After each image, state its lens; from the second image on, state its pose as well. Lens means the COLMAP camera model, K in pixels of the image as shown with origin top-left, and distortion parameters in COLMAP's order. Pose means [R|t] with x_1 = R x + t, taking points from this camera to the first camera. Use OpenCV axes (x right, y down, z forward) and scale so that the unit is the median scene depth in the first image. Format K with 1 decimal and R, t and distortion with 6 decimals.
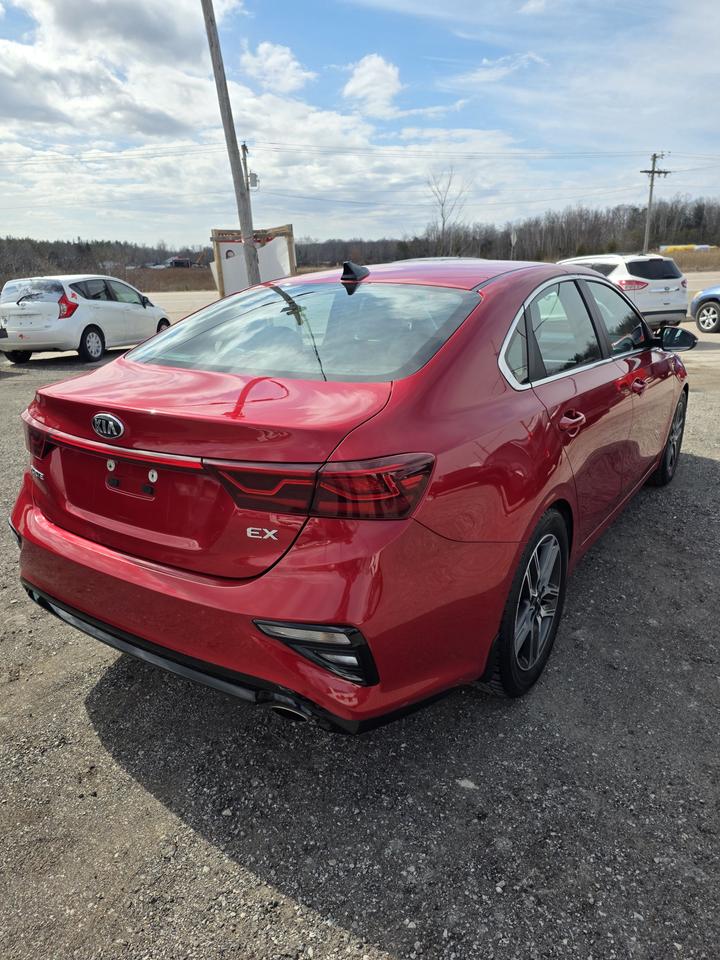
lens RADIAL K [[640.5, 0, 359.8], [0, 640.5, 480.3], [0, 0, 1]] dist [0.005226, 0.001434]
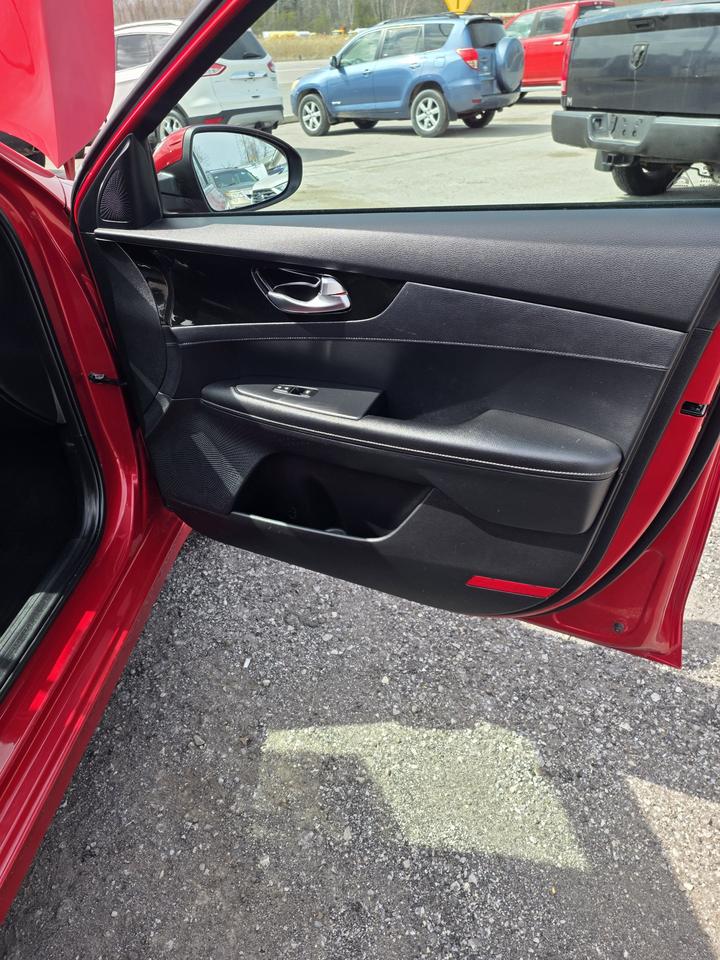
lens RADIAL K [[640.5, 0, 360.7], [0, 640.5, 480.2], [0, 0, 1]] dist [0.005226, 0.001434]
pose [[0.858717, -0.281744, 0.428048, 0.113834], [0.161509, 0.941525, 0.295711, -0.047075], [-0.486333, -0.184798, 0.854008, 0.182775]]
